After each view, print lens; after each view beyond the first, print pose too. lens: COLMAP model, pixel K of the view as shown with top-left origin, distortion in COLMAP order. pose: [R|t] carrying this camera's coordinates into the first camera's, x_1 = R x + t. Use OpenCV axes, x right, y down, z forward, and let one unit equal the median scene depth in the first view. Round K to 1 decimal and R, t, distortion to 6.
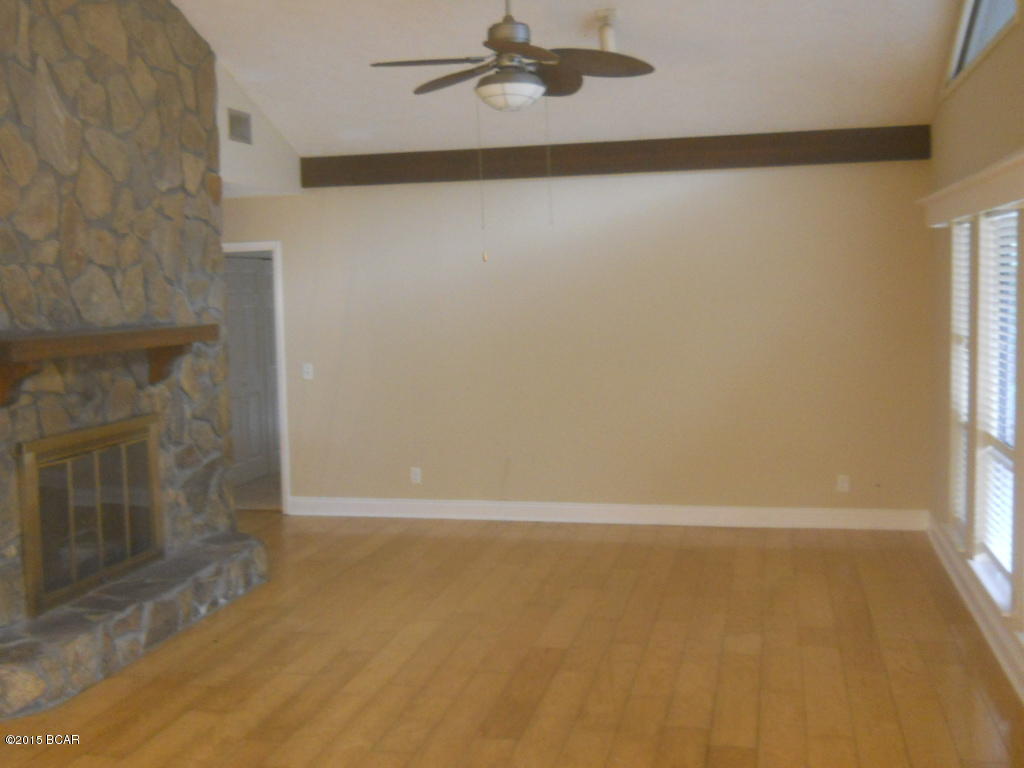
lens RADIAL K [[1125.9, 0, 510.5], [0, 1125.9, 361.7], [0, 0, 1]] dist [-0.017348, -0.011786]
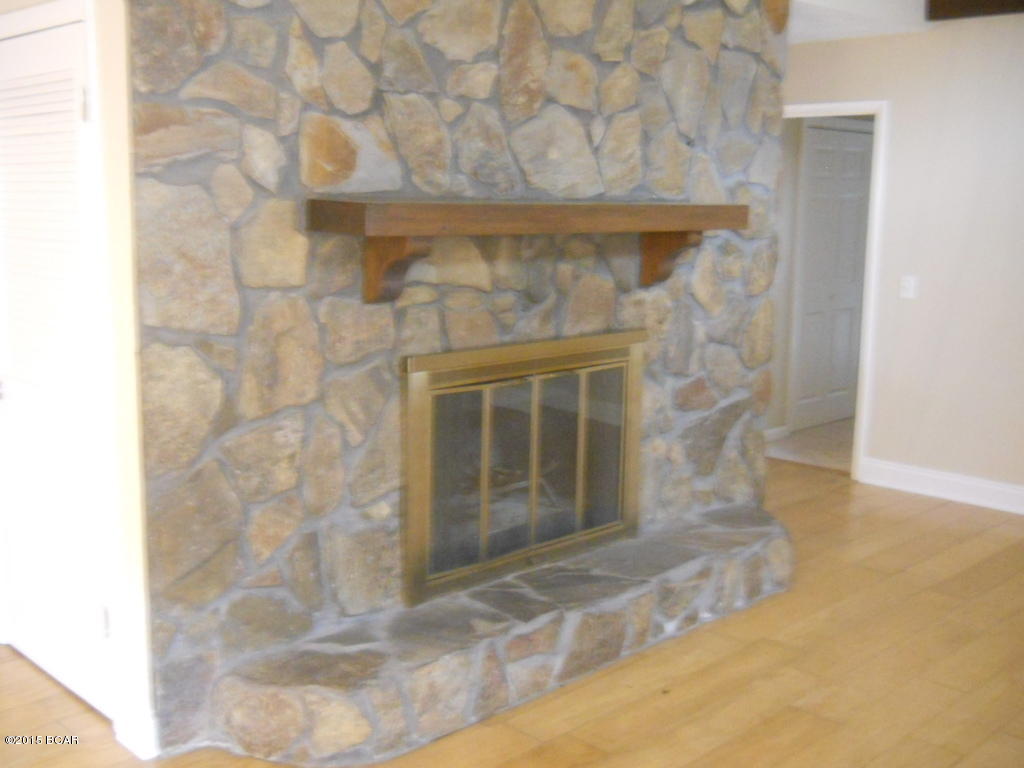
lens RADIAL K [[1125.9, 0, 510.5], [0, 1125.9, 361.7], [0, 0, 1]] dist [-0.017348, -0.011786]
pose [[0.839654, 0.117736, -0.530208, -0.015132], [-0.072235, 0.991757, 0.105832, -0.002125], [0.538297, -0.050563, 0.841237, 0.395391]]
